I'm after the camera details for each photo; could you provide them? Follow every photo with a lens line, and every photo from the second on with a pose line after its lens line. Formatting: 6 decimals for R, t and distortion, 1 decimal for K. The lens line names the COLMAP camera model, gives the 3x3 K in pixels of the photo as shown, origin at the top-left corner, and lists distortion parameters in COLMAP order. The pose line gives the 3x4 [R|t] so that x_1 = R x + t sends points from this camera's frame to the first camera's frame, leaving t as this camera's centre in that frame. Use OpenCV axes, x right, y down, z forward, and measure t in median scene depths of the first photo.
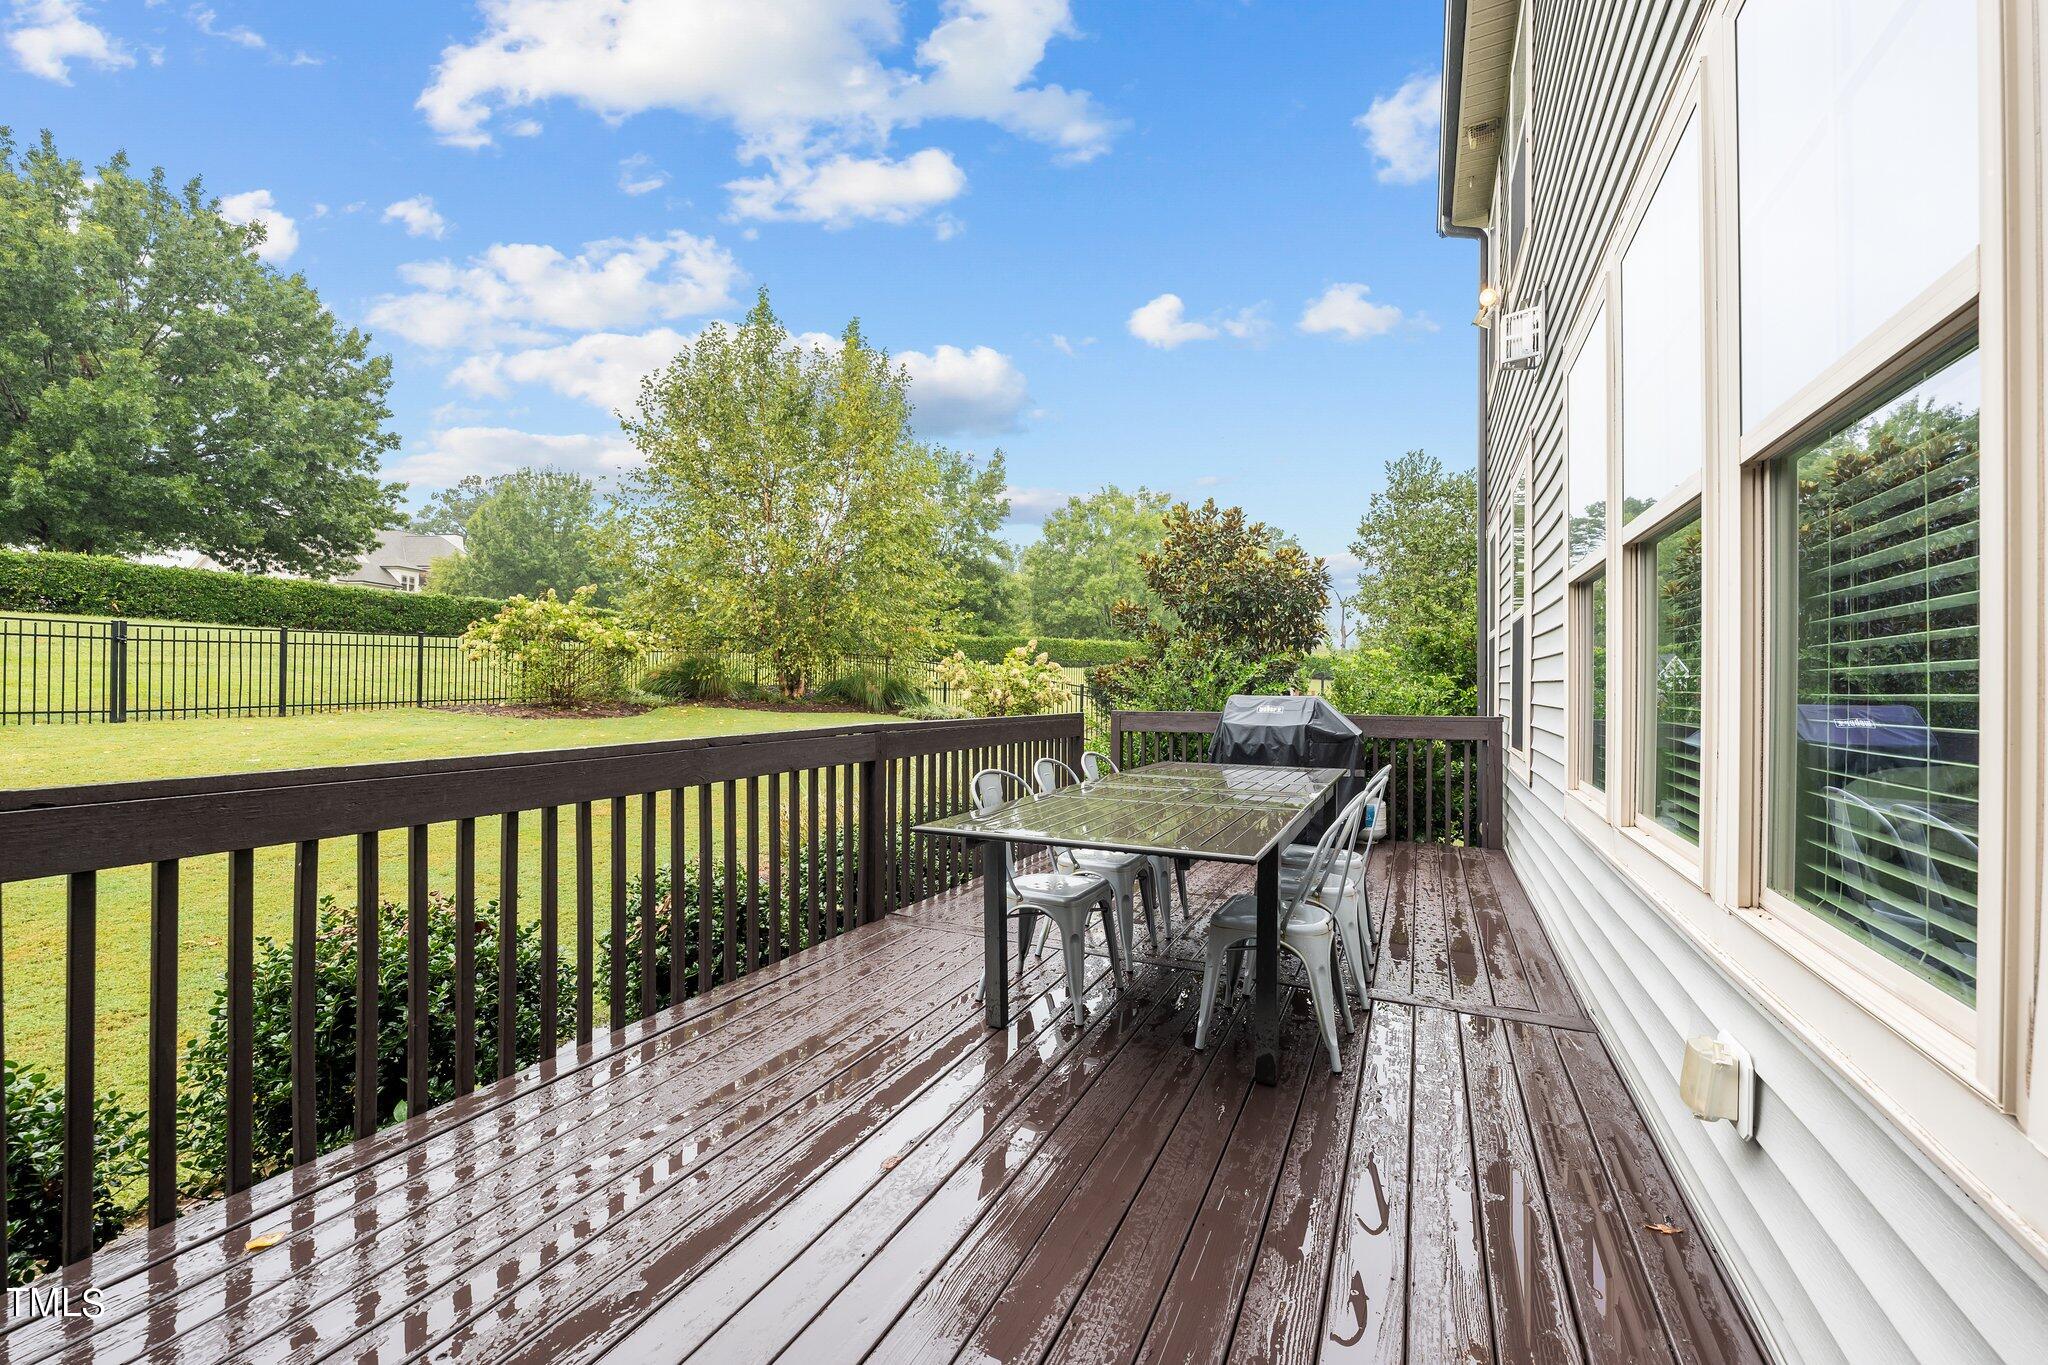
lens RADIAL K [[838.7, 0, 1028.9], [0, 838.7, 684.0], [0, 0, 1]] dist [-0.000918, 0.000252]
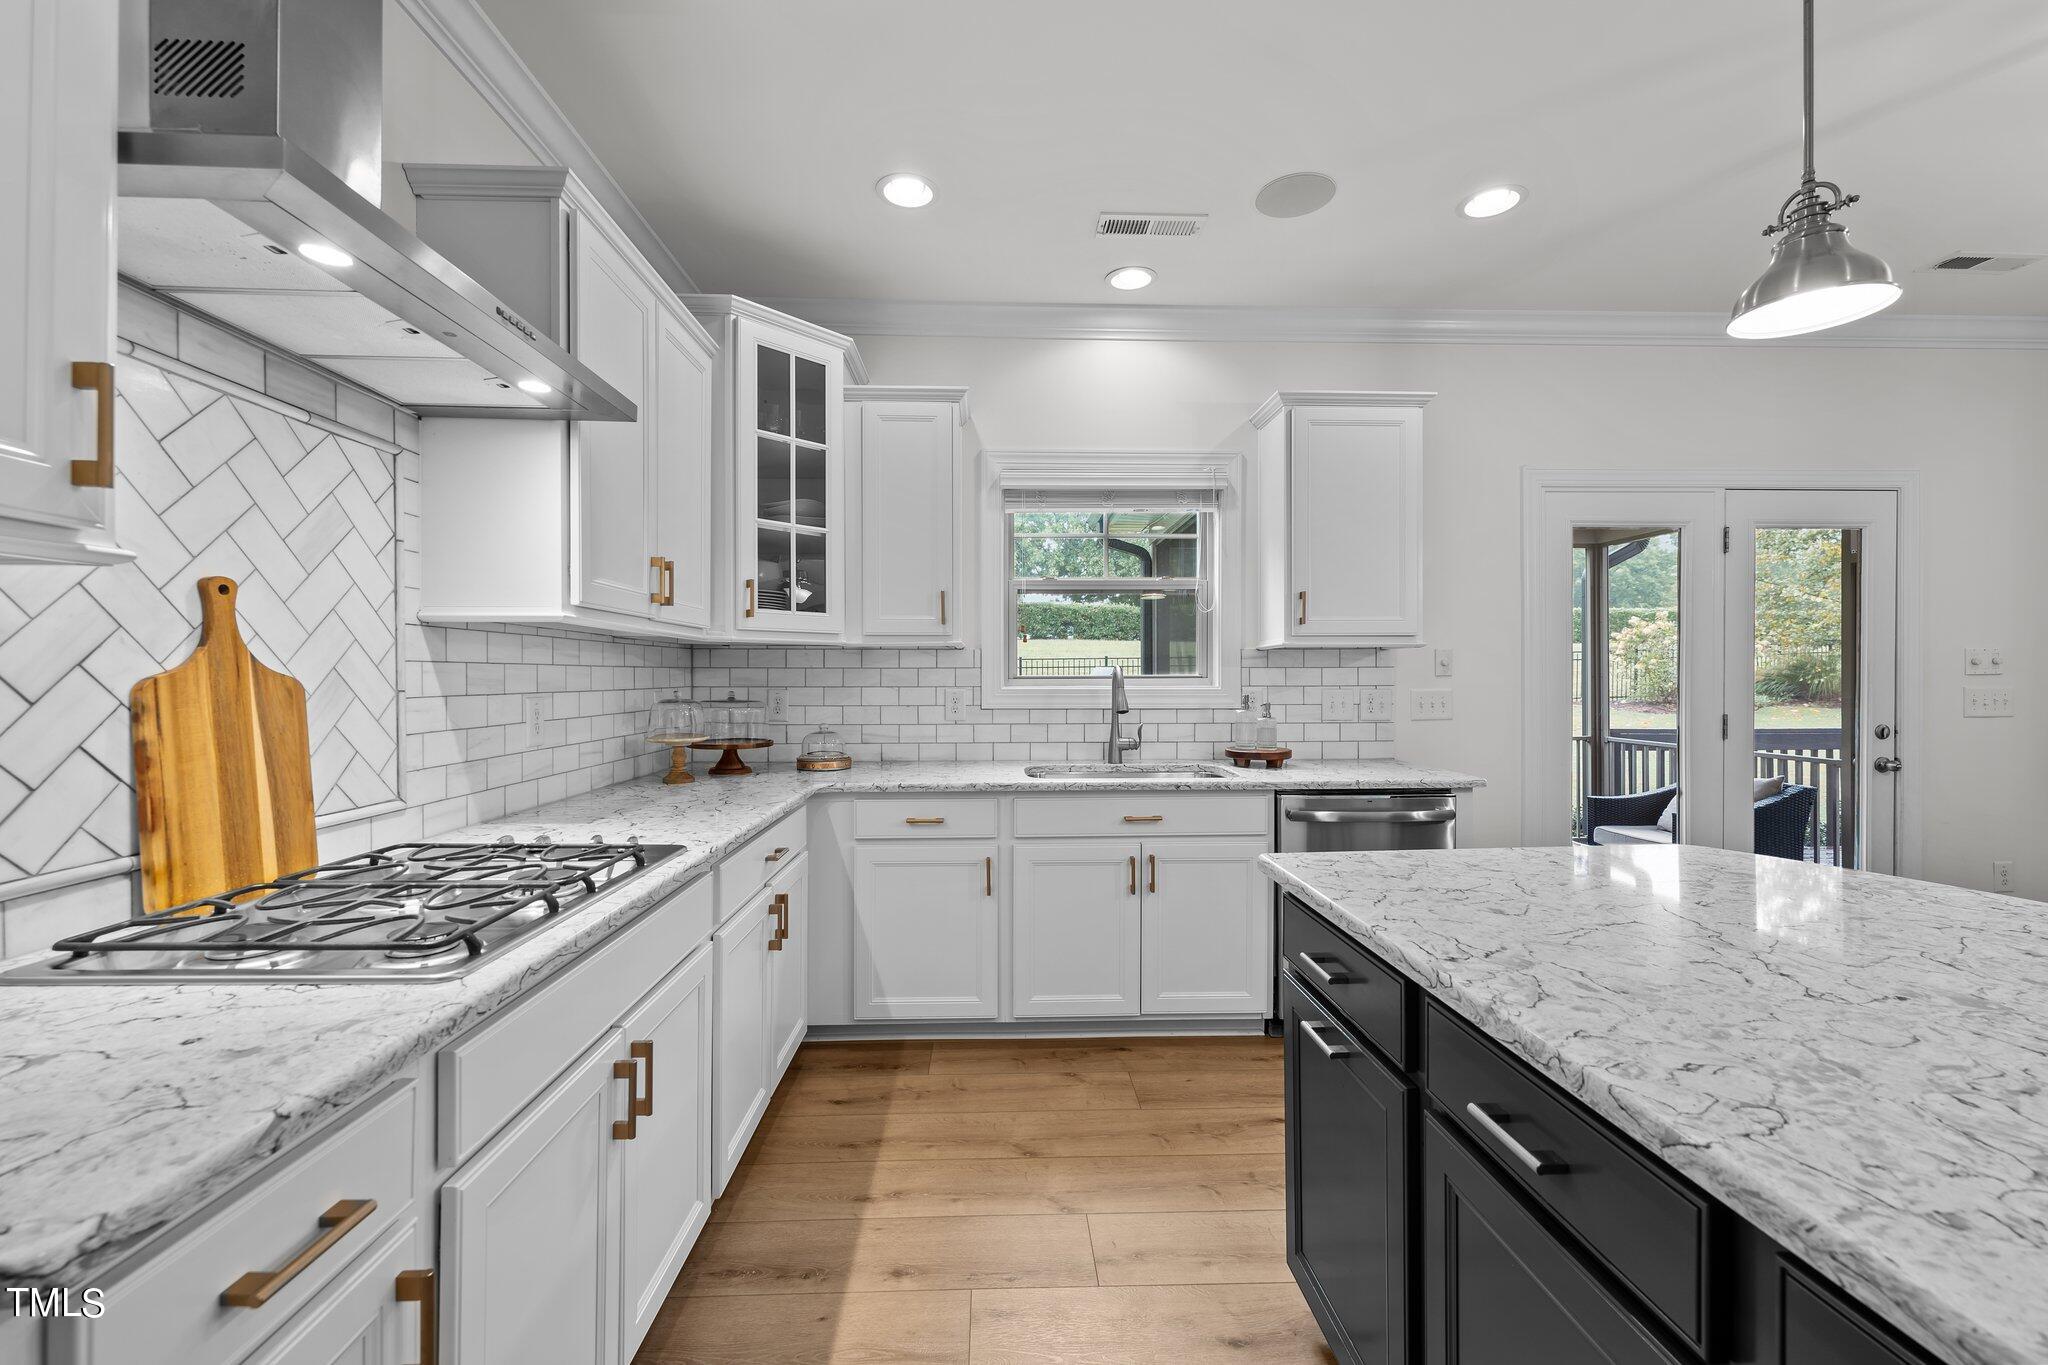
lens RADIAL K [[838.7, 0, 1022.4], [0, 838.7, 681.3], [0, 0, 1]] dist [-0.000918, 0.000252]
pose [[0.451991, 0.001875, -0.892021, 0.084049], [0.002846, 0.999990, 0.003544, -0.010554], [0.892018, -0.004141, 0.451981, -0.307077]]
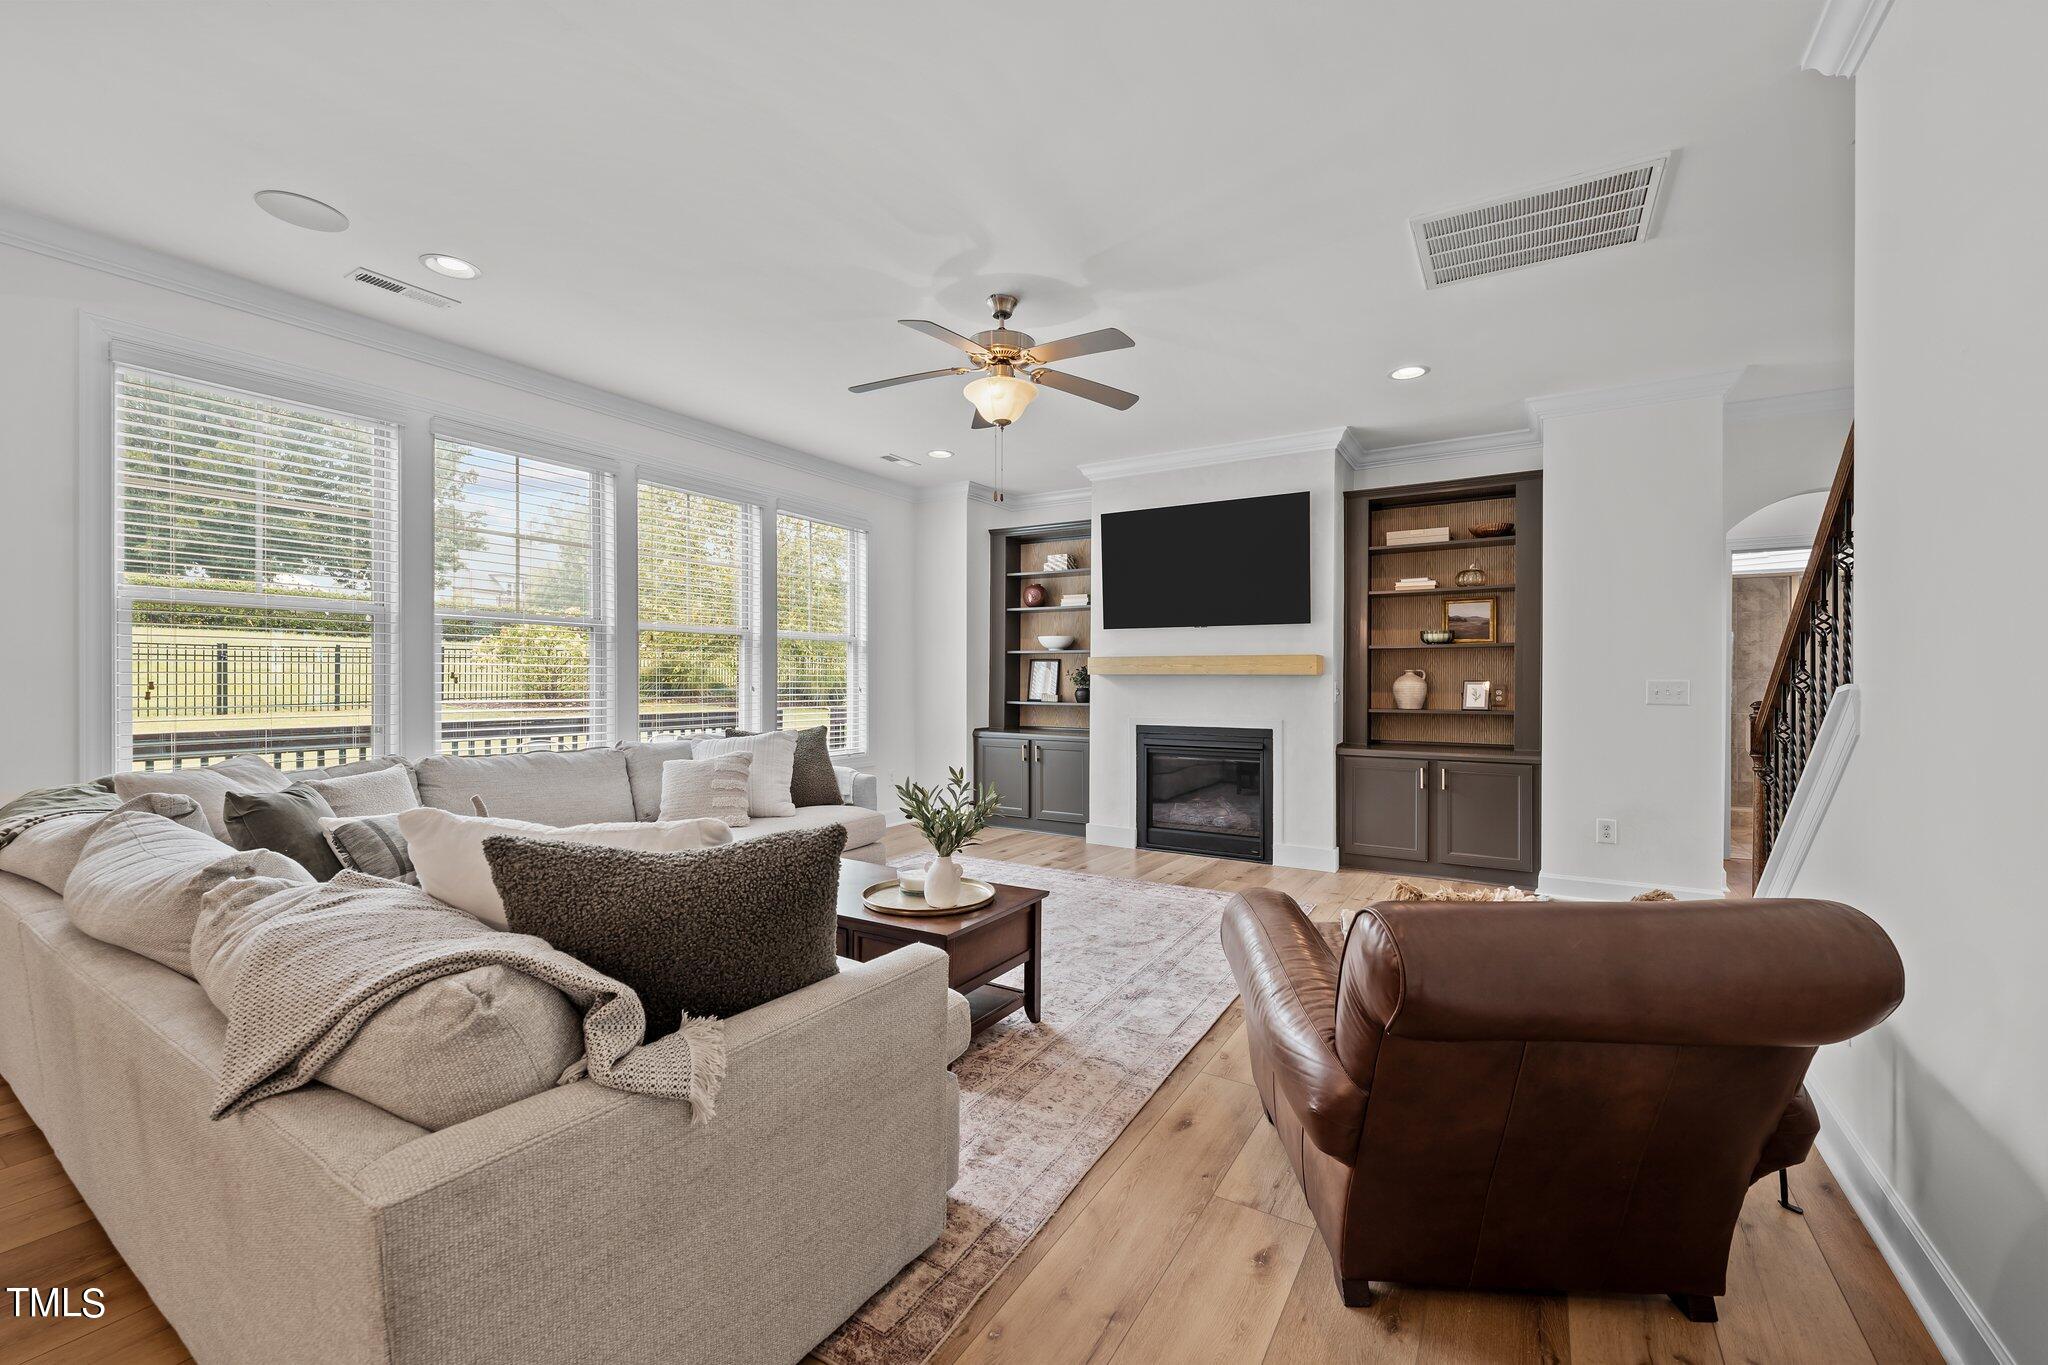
lens RADIAL K [[838.7, 0, 1029.9], [0, 838.7, 678.4], [0, 0, 1]] dist [-0.000918, 0.000252]
pose [[0.994873, -0.003181, -0.101082, 0.211359], [0.003166, 0.999995, -0.000309, -0.005430], [0.101082, -0.000012, 0.994878, -0.139479]]
